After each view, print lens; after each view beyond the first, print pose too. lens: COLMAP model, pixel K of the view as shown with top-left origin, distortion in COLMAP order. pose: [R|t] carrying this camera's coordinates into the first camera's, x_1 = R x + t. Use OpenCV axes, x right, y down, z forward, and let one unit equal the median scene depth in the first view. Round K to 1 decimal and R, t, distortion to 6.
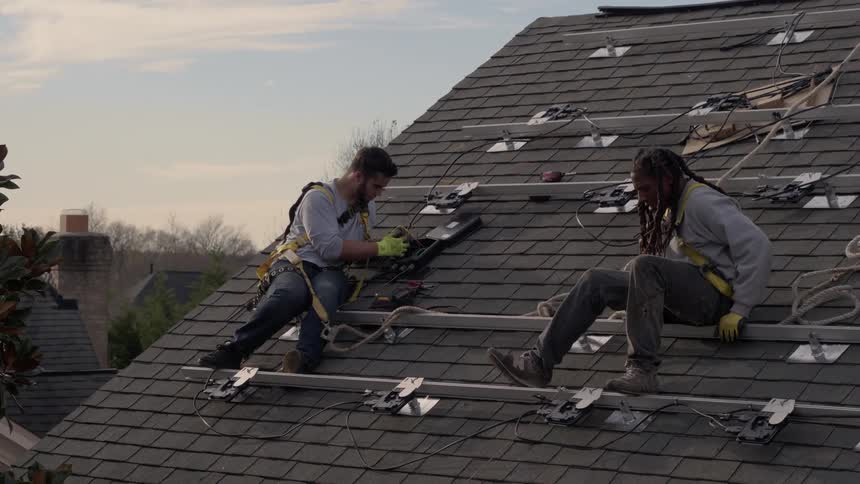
lens RADIAL K [[2350.8, 0, 430.0], [0, 2350.8, 242.0], [0, 0, 1]] dist [0.109331, -0.970401]
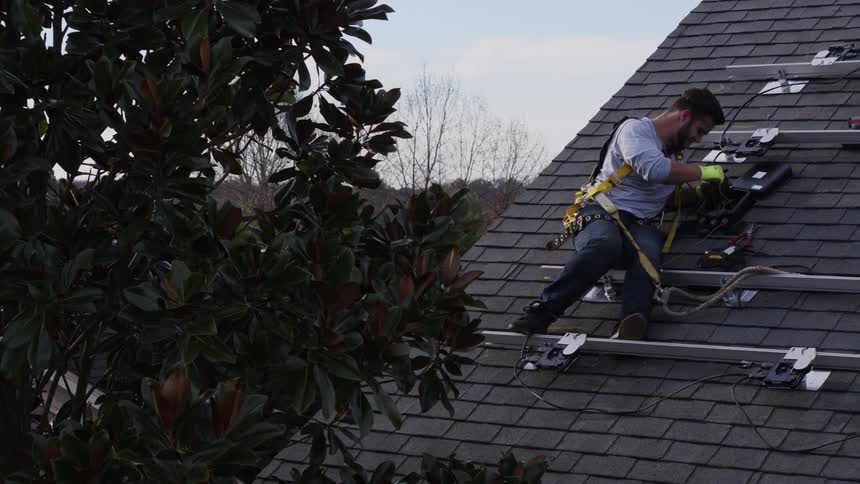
lens RADIAL K [[2350.8, 0, 430.0], [0, 2350.8, 242.0], [0, 0, 1]] dist [0.109331, -0.970401]
pose [[0.996053, 0.000784, 0.088762, -0.204455], [-0.003438, 0.999551, 0.029750, -0.008218], [-0.088698, -0.029938, 0.995609, 0.100557]]
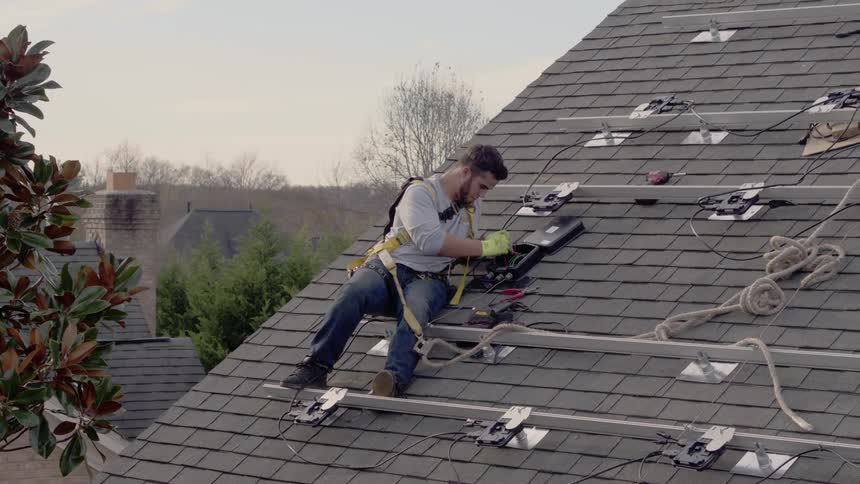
lens RADIAL K [[2350.8, 0, 430.0], [0, 2350.8, 242.0], [0, 0, 1]] dist [0.109331, -0.970401]
pose [[0.999886, -0.000811, -0.015106, -0.025279], [0.001219, 0.999634, 0.027027, -0.028244], [0.015079, -0.027042, 0.999521, 0.071468]]
